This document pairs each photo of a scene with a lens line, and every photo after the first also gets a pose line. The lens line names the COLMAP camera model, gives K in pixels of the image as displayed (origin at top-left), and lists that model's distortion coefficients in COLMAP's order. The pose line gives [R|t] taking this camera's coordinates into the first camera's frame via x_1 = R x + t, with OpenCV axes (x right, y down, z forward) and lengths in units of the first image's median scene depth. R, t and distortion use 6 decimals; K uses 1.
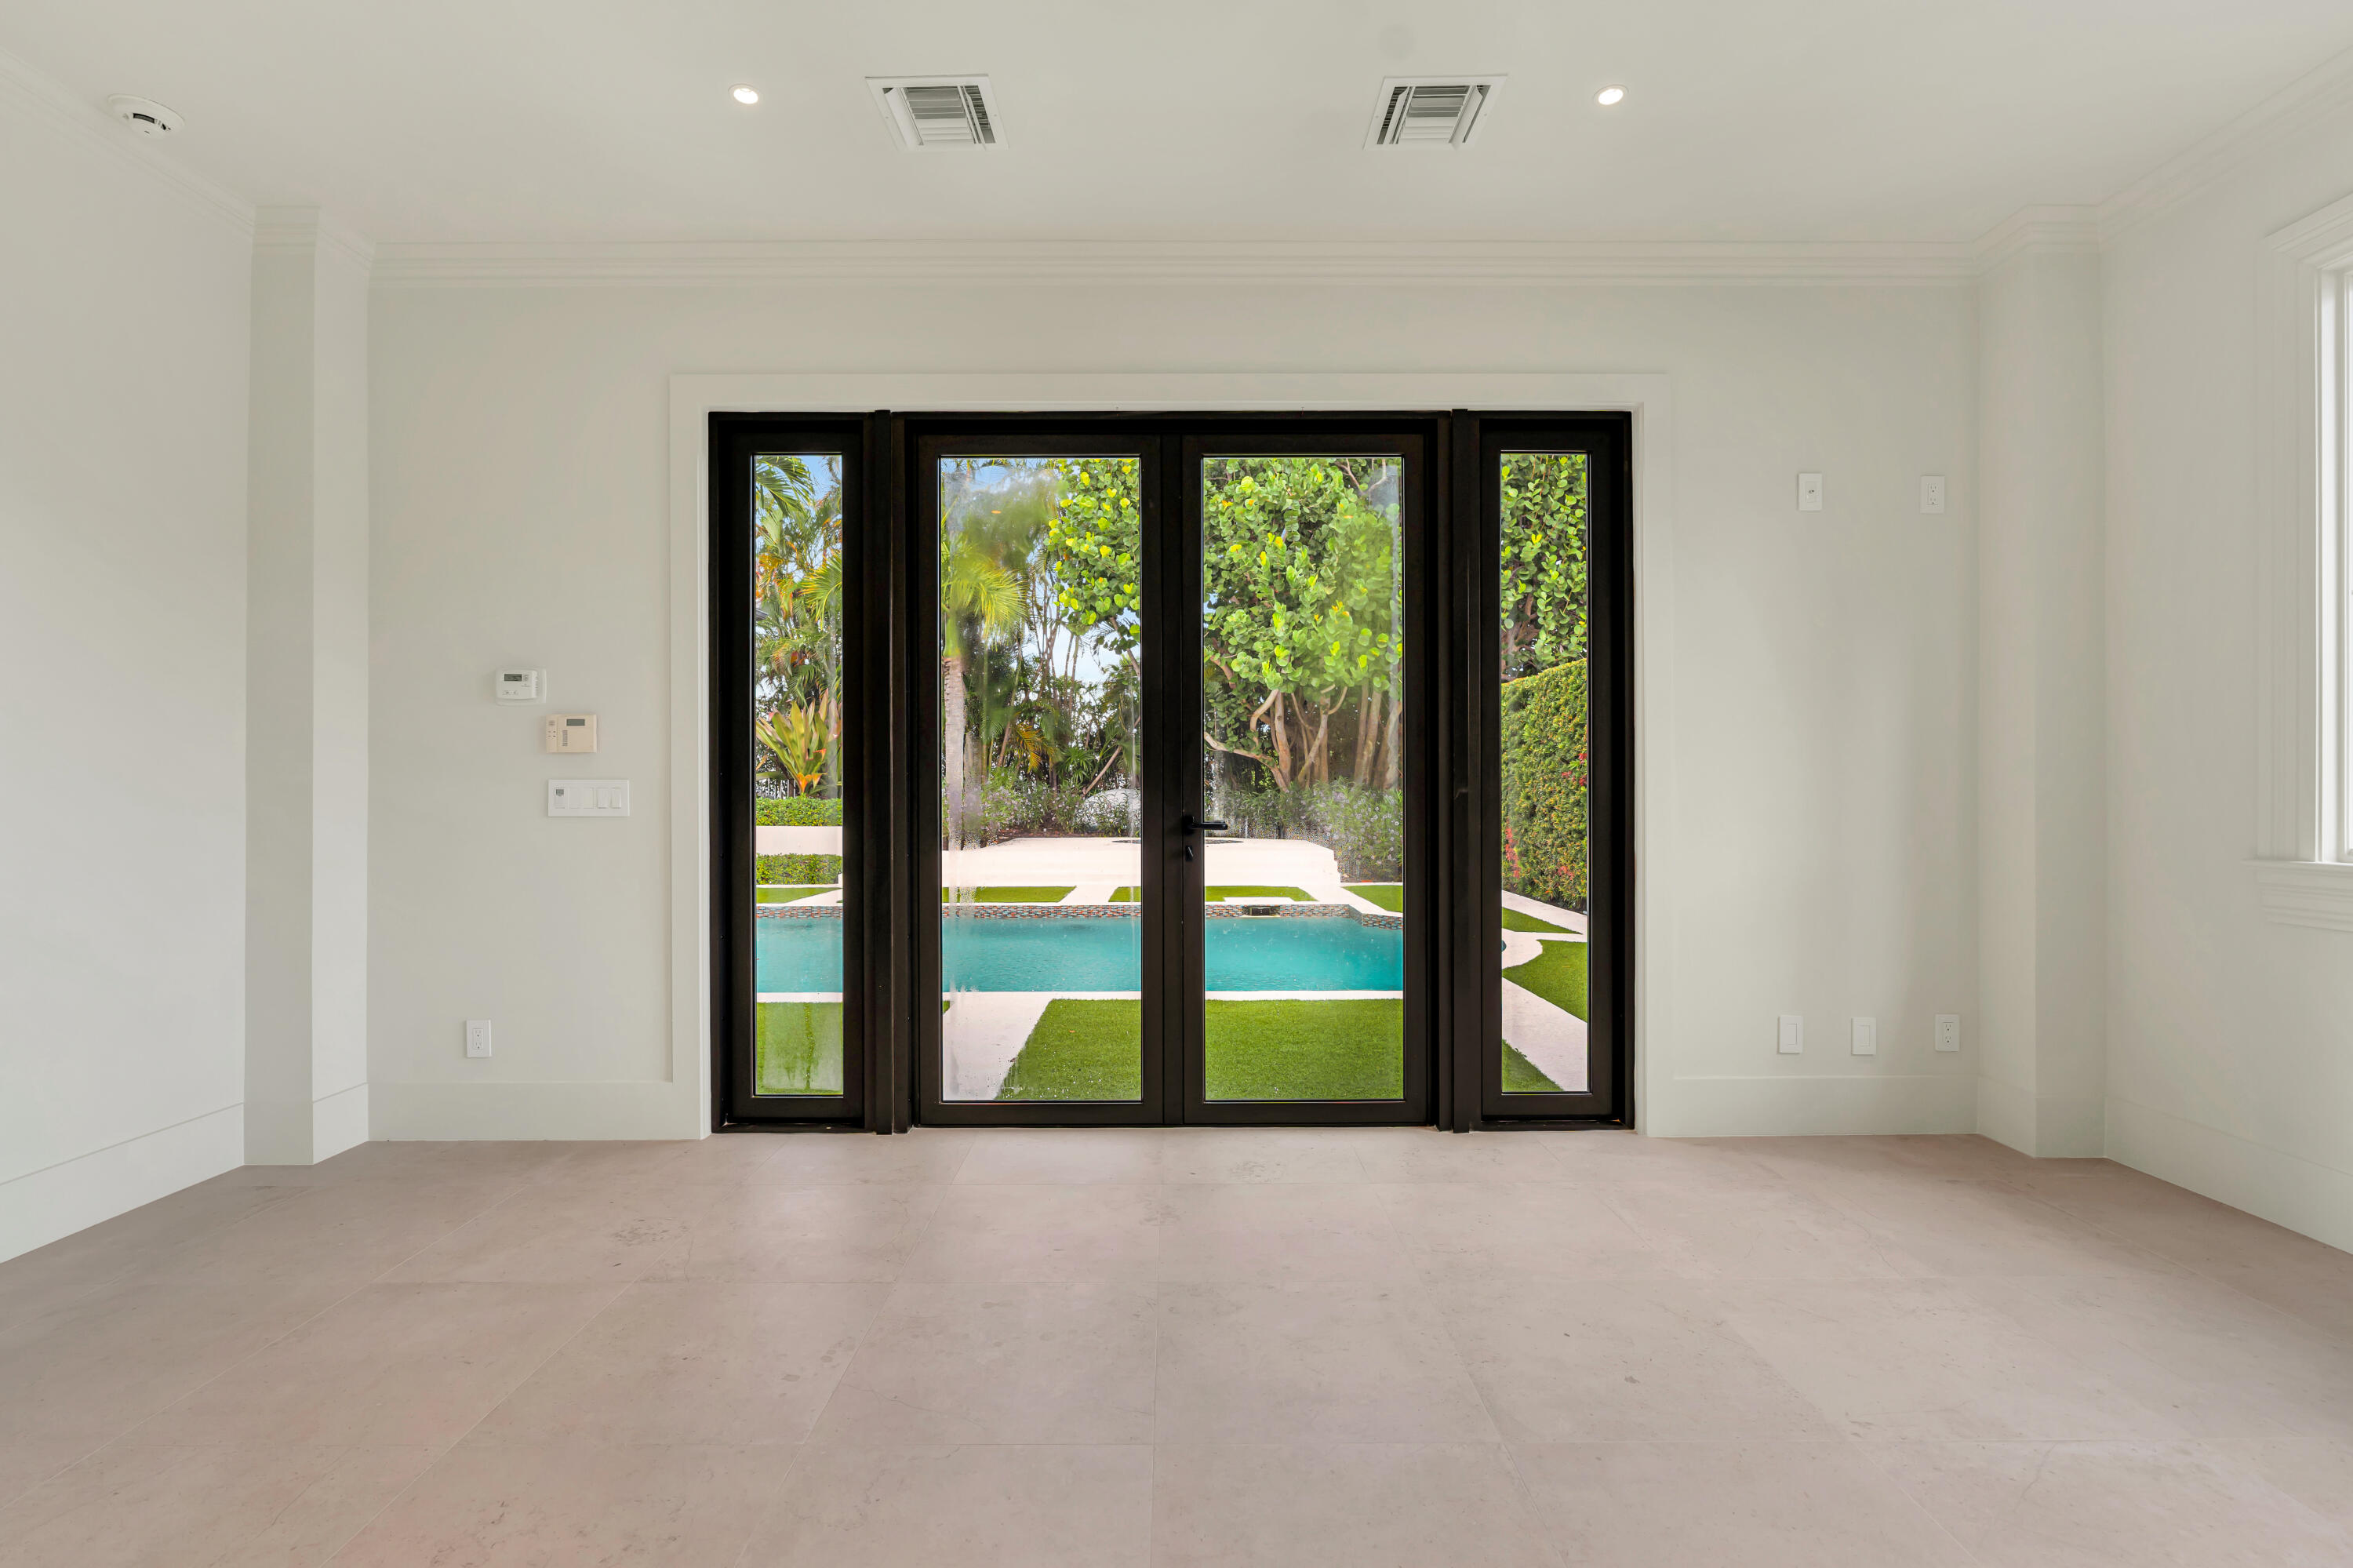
lens RADIAL K [[1075.3, 0, 1172.1], [0, 1075.3, 775.3], [0, 0, 1]] dist [-0.000172, 0.000176]
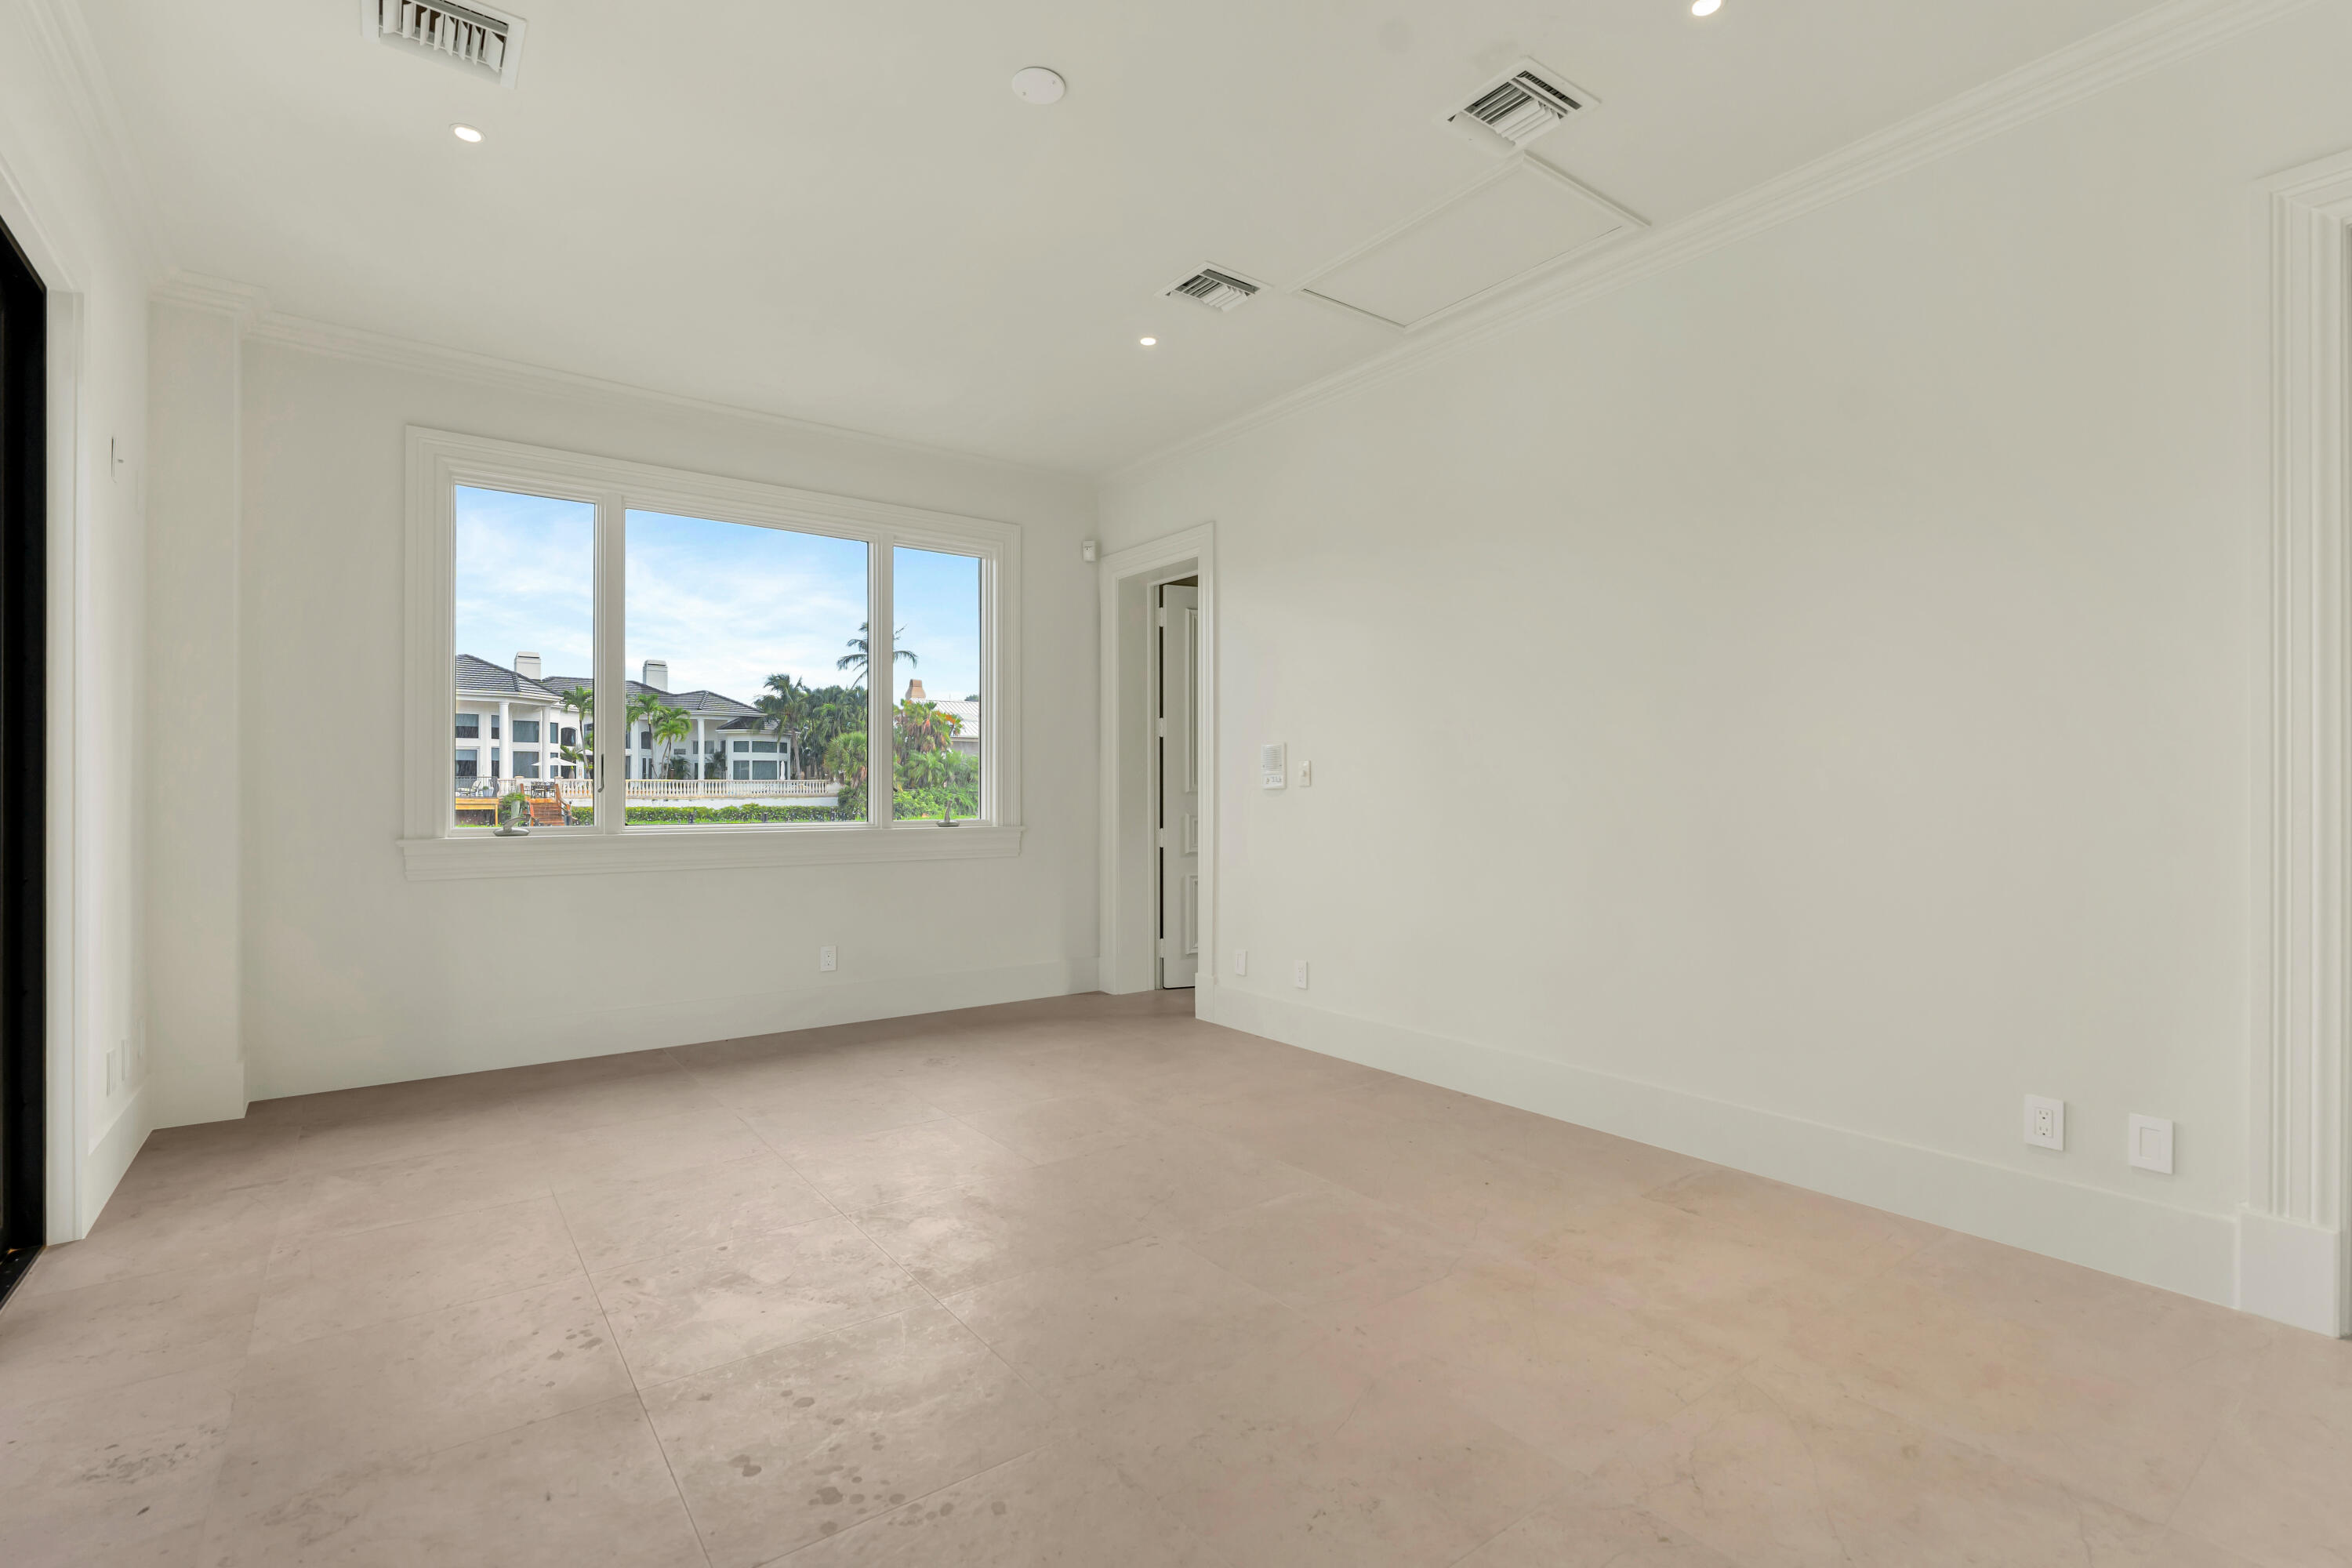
lens RADIAL K [[1074.8, 0, 1171.6], [0, 1074.8, 775.3], [0, 0, 1]] dist [-0.000172, 0.000176]
pose [[-0.596197, 0.013460, 0.802726, -0.756481], [-0.003728, 0.999802, -0.019533, 0.013516], [-0.802830, -0.014638, -0.596029, 0.960200]]
